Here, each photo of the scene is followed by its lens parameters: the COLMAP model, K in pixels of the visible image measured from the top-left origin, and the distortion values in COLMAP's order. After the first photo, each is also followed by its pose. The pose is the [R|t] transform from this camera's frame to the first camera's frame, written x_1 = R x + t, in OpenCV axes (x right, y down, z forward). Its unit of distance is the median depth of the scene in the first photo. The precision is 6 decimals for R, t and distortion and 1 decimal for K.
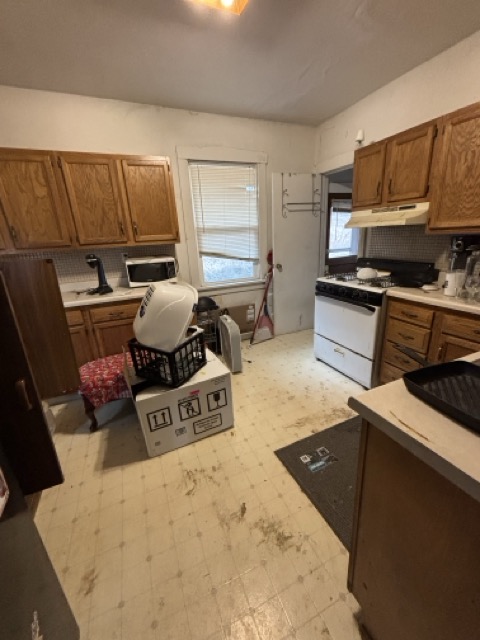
lens RADIAL K [[259.2, 0, 240.2], [0, 259.2, 318.5], [0, 0, 1]] dist [-0.000249, -0.000097]
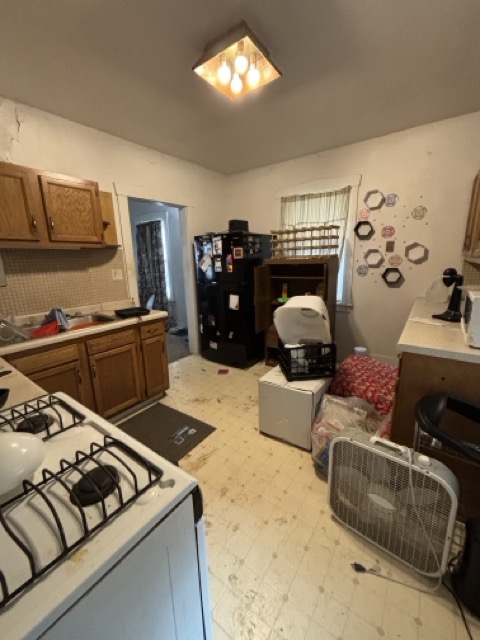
lens RADIAL K [[259.2, 0, 239.3], [0, 259.2, 318.6], [0, 0, 1]] dist [-0.000249, -0.000097]
pose [[-0.861404, 0.190792, -0.470724, 0.527983], [-0.076369, 0.867581, 0.491397, -0.592887], [0.502146, 0.459241, -0.732767, 1.733182]]
